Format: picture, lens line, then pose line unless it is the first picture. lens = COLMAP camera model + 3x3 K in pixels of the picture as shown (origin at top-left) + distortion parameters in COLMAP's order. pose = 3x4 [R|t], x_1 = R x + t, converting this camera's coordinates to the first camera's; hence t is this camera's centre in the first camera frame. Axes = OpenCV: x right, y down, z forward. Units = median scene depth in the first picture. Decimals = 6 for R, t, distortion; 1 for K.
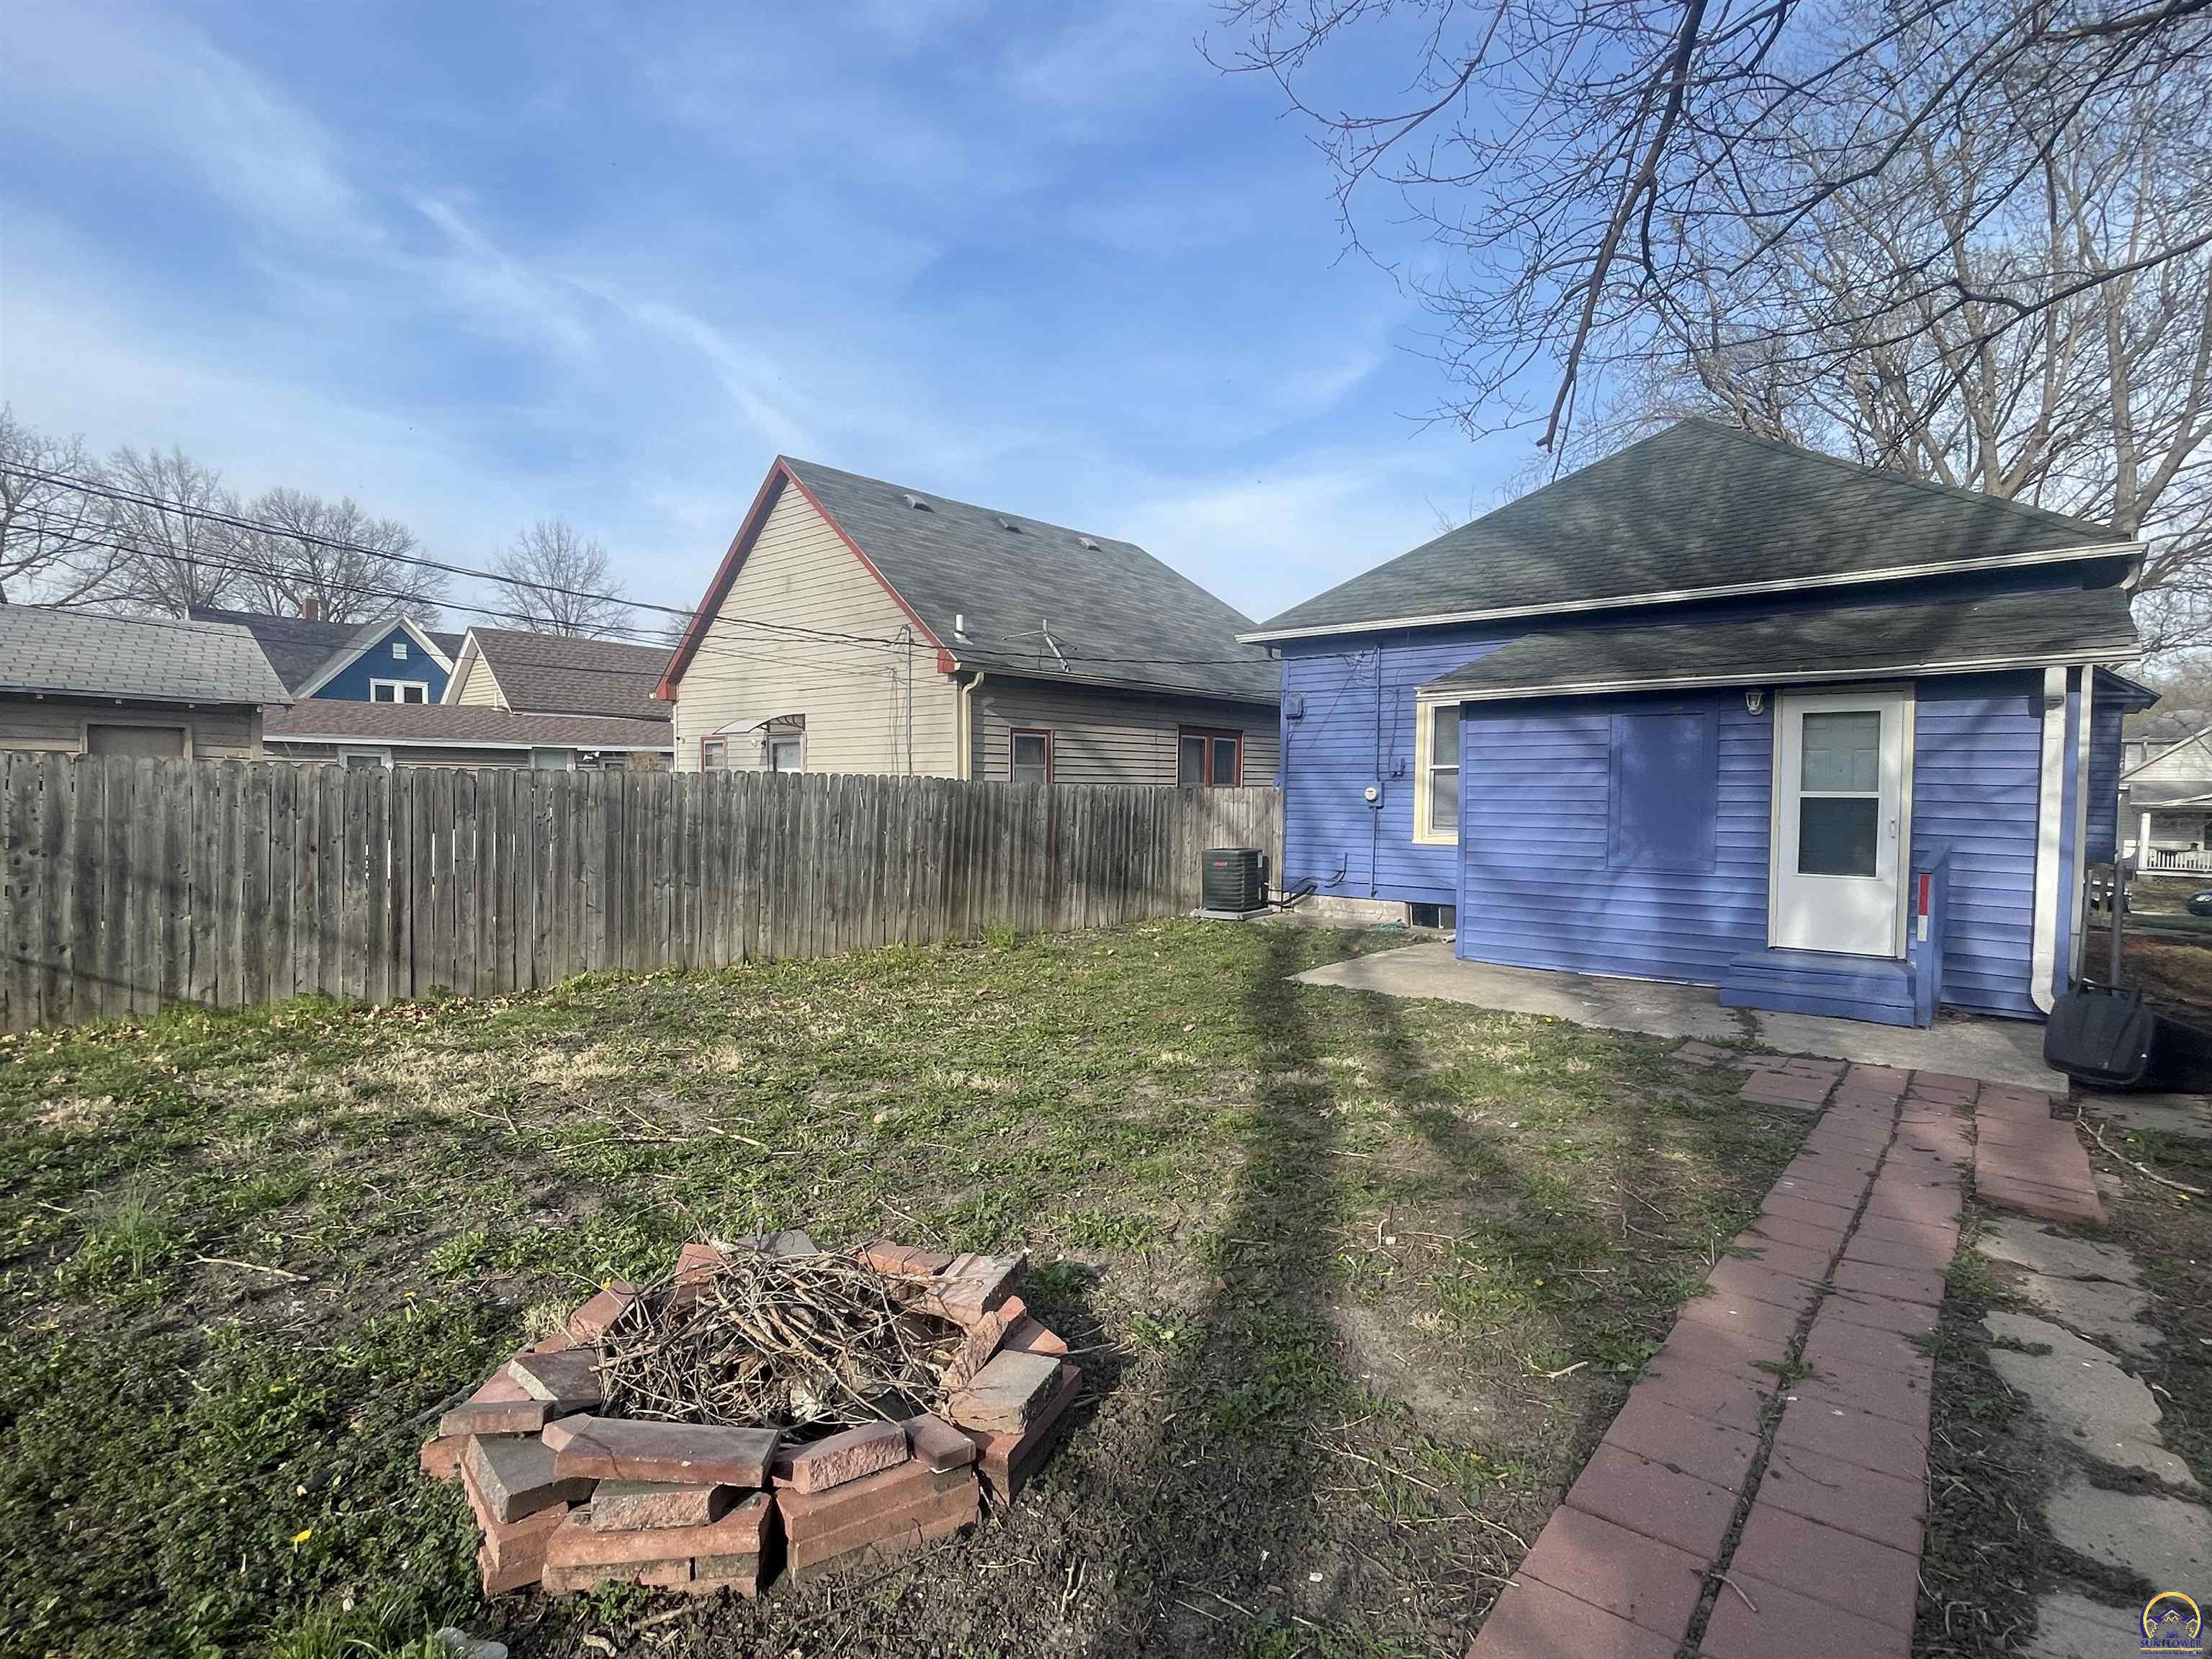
lens RADIAL K [[1094.5, 0, 1098.5], [0, 1094.5, 833.9], [0, 0, 1]] dist [0.001177, 0.001259]
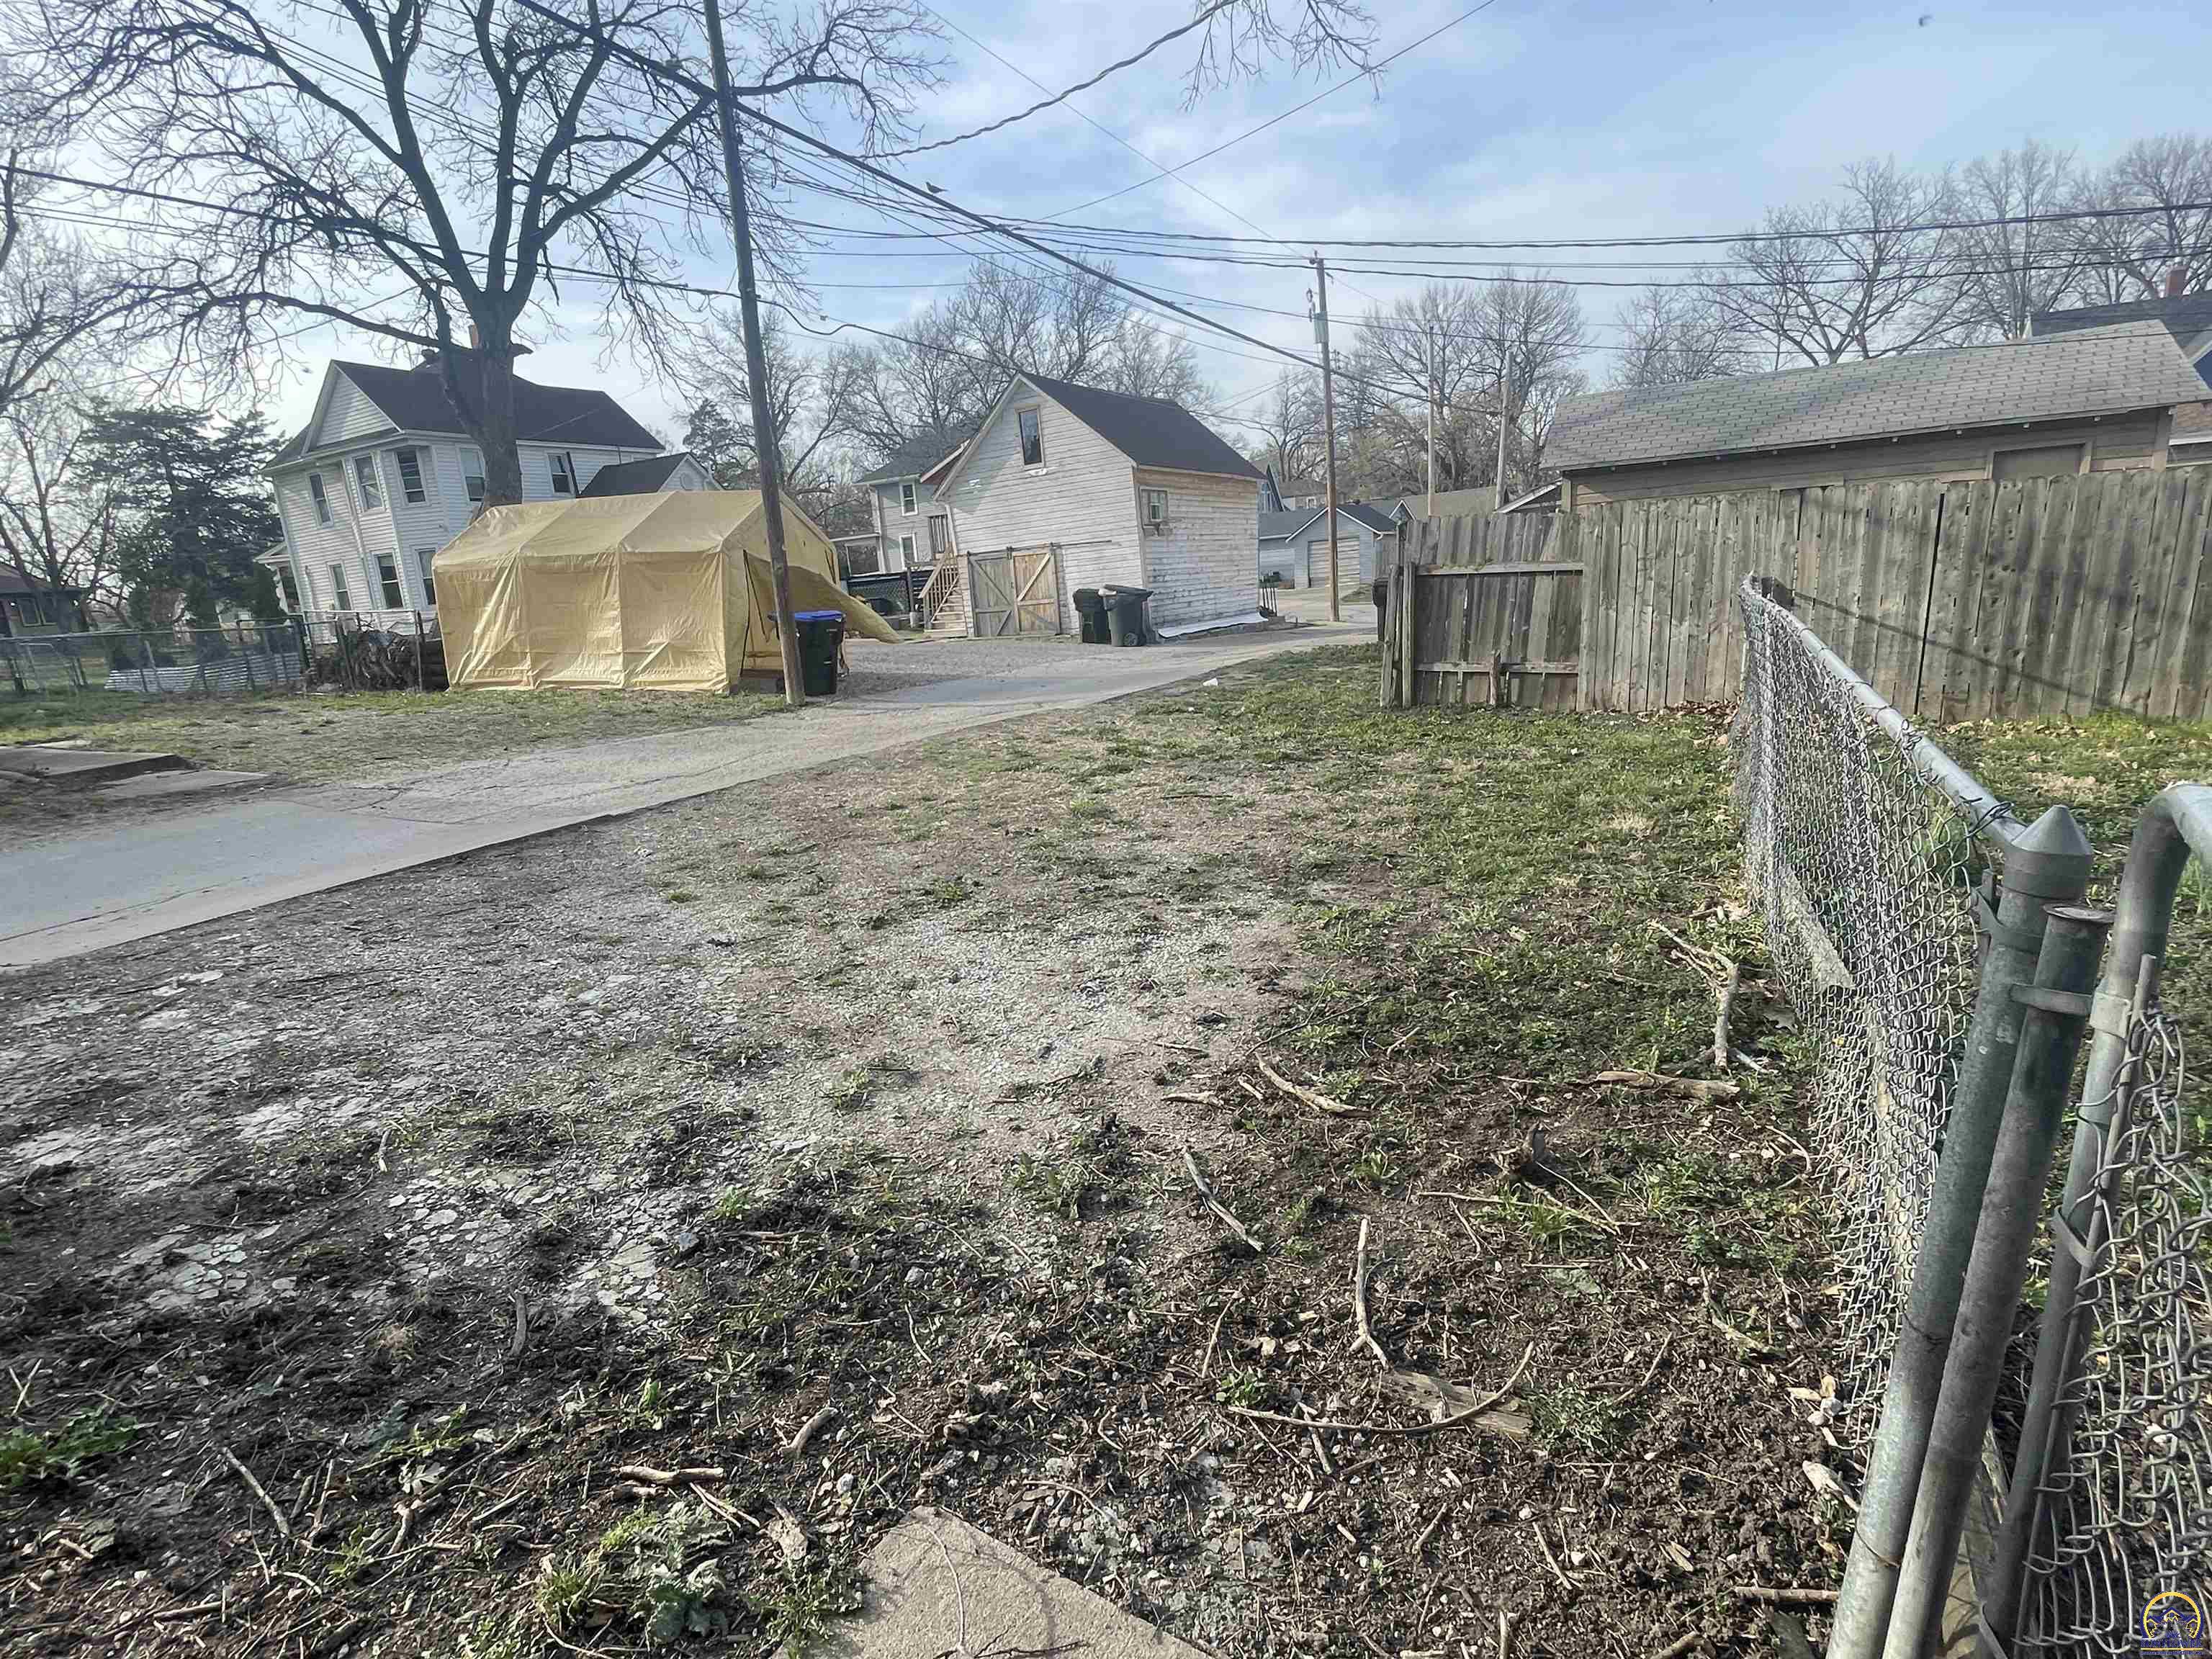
lens RADIAL K [[1094.5, 0, 1098.5], [0, 1094.5, 833.9], [0, 0, 1]] dist [0.001177, 0.001259]
pose [[0.224642, 0.197678, -0.954180, -0.011679], [0.039336, 0.976569, 0.211577, 0.006997], [0.973647, -0.085063, 0.211603, -0.185265]]
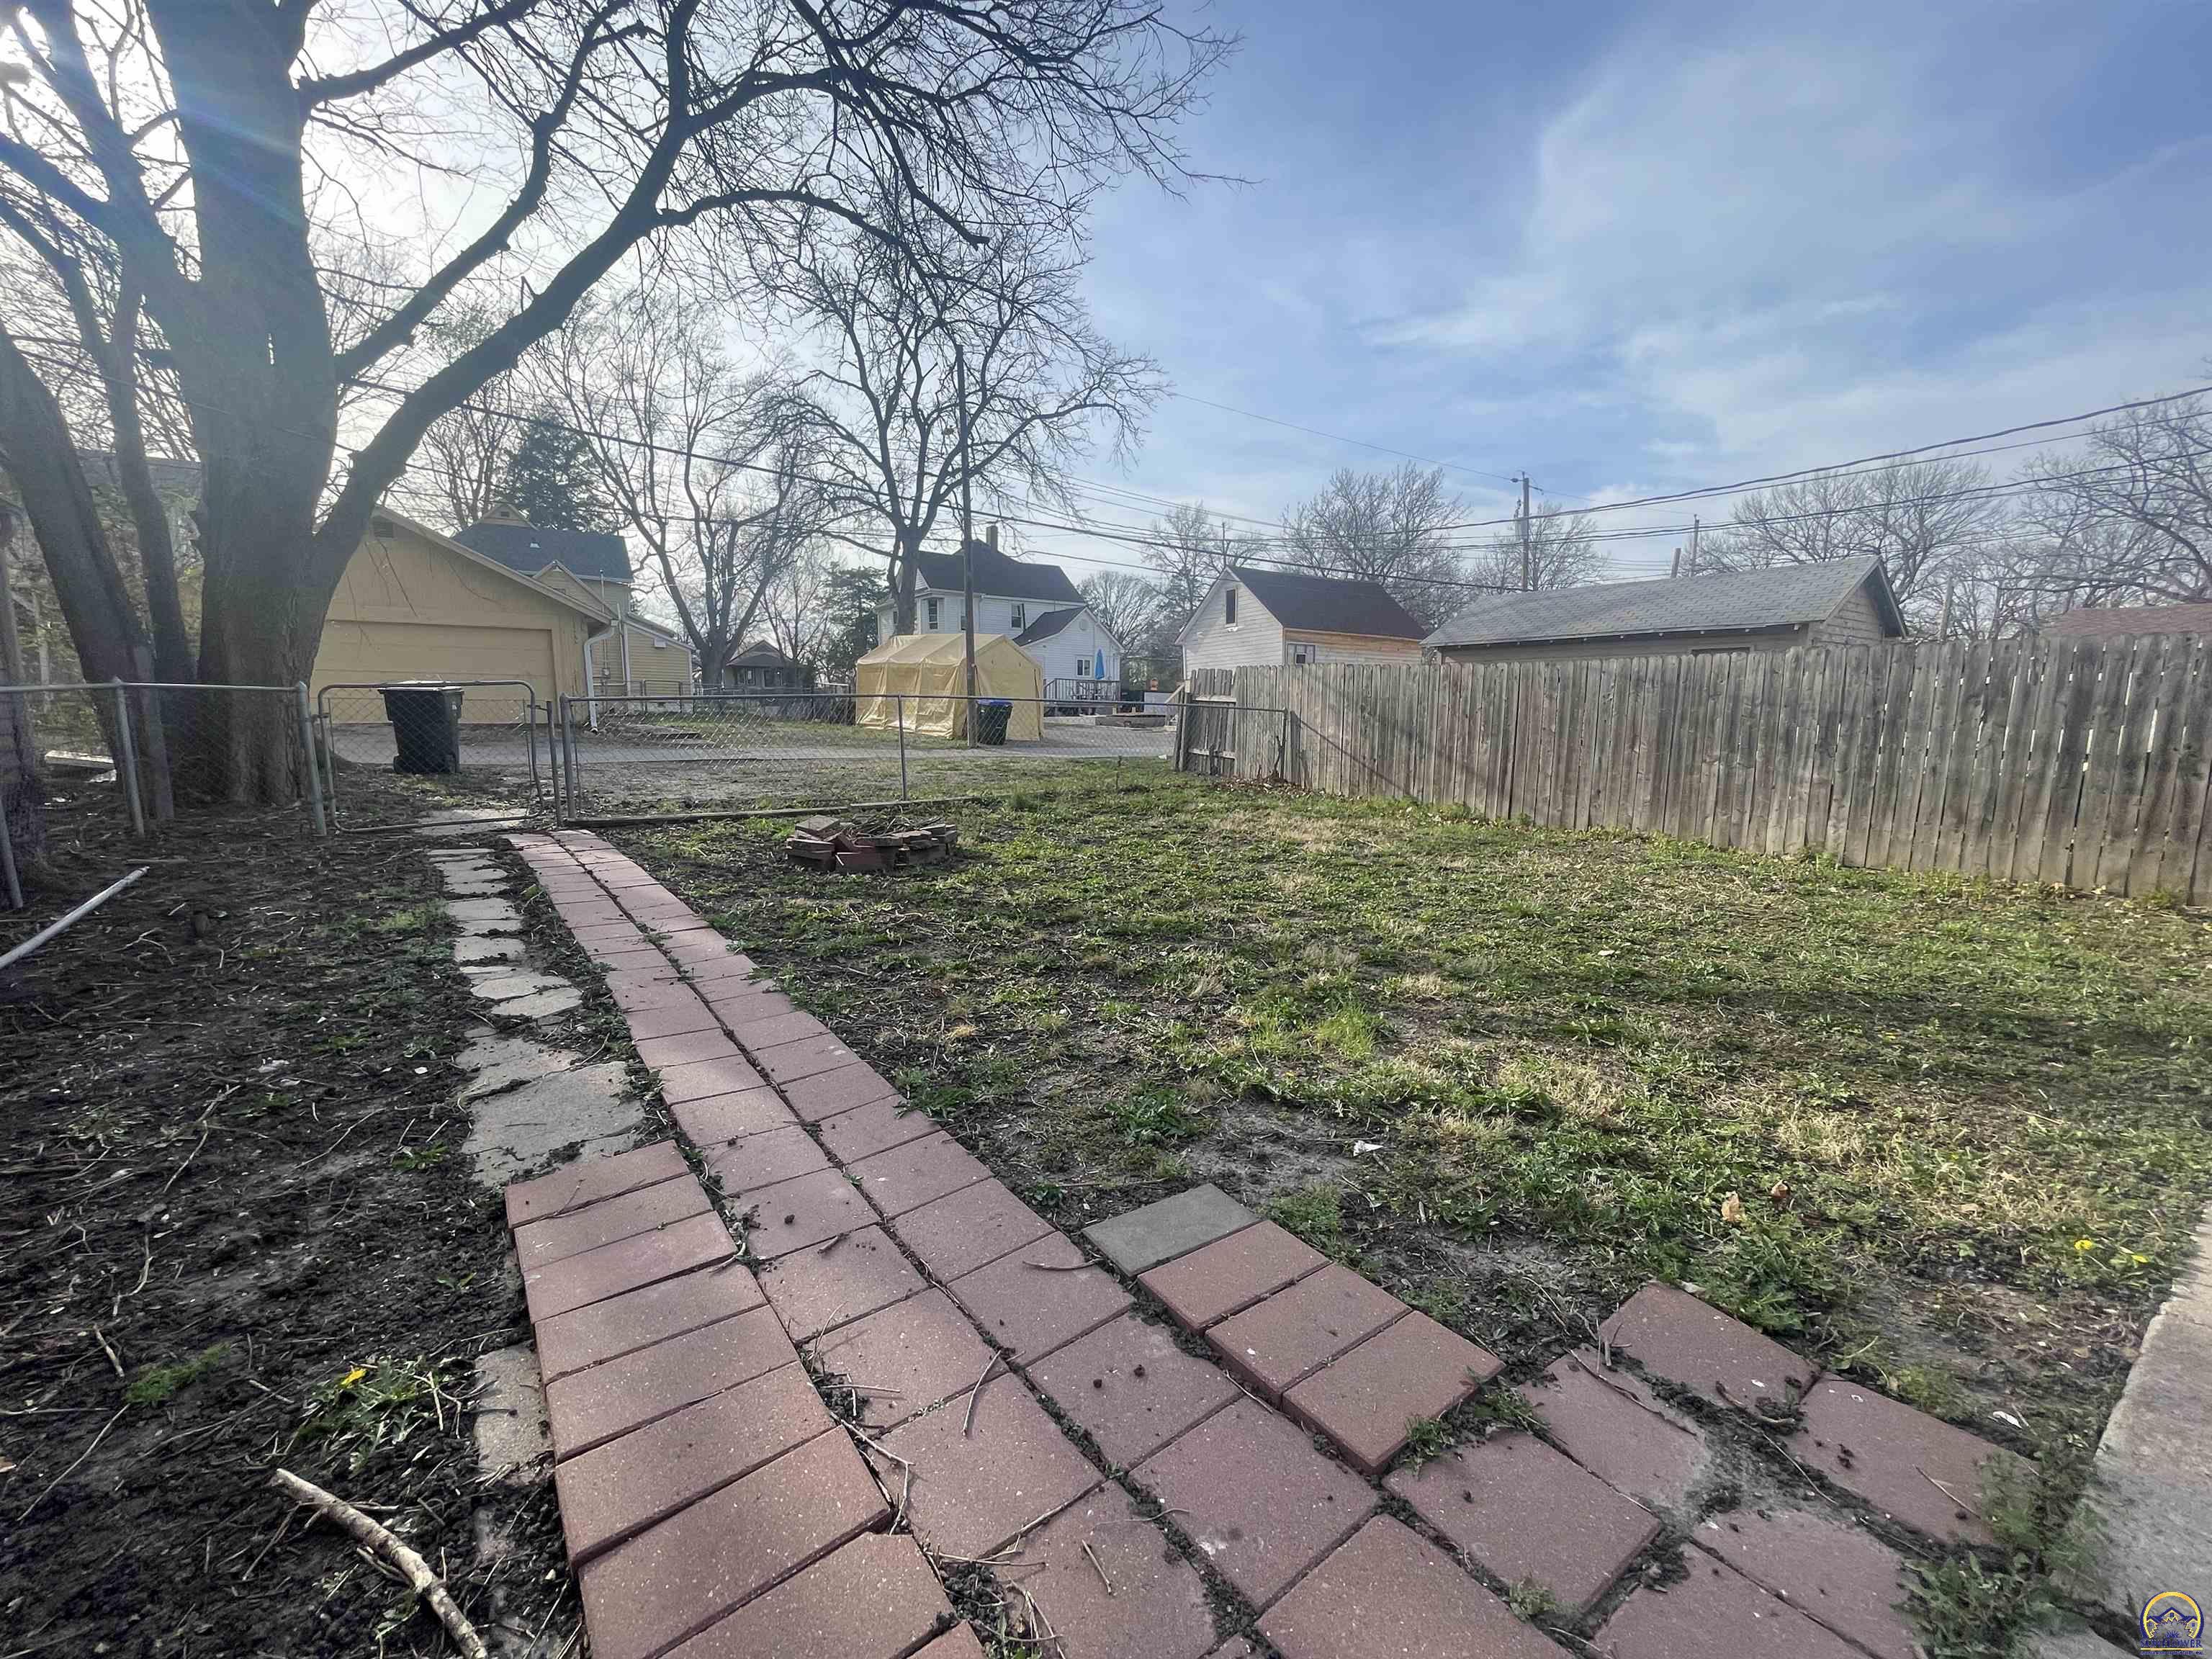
lens RADIAL K [[894.6, 0, 1106.0], [0, 894.6, 829.5], [0, 0, 1]] dist [-0.010595, -0.000021]
pose [[-0.223978, 0.117336, -0.967505, 0.700904], [-0.044791, 0.990438, 0.130487, 0.030672], [0.973564, 0.072562, -0.216581, 0.763631]]
